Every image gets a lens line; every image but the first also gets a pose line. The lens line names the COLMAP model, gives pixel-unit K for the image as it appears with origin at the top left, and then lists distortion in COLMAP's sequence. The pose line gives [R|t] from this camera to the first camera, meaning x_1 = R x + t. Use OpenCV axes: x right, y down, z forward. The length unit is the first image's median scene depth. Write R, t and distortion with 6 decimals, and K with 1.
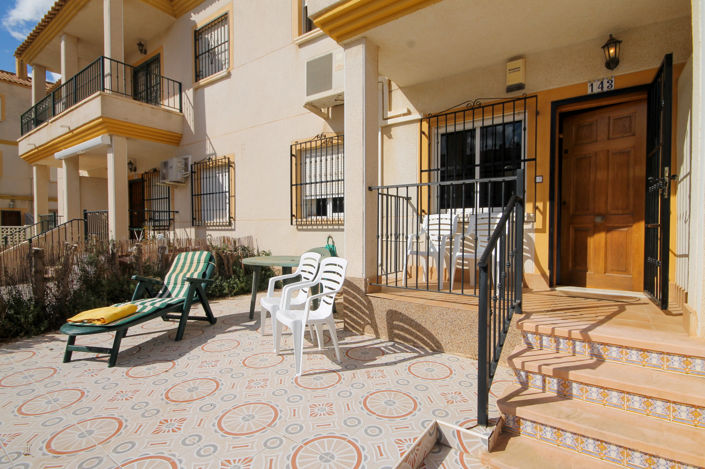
lens RADIAL K [[330.2, 0, 352.5], [0, 330.2, 236.6], [0, 0, 1]] dist [-0.000890, -0.000502]
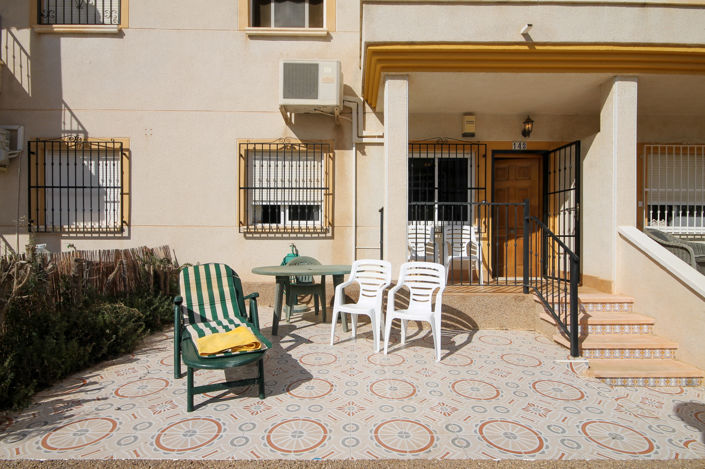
lens RADIAL K [[352.9, 0, 352.2], [0, 352.9, 235.4], [0, 0, 1]] dist [0.004551, -0.000564]
pose [[0.825380, 0.007293, 0.564531, -0.546296], [0.010251, 0.999558, -0.027900, 0.001750], [-0.564485, 0.028815, 0.824940, 0.055835]]
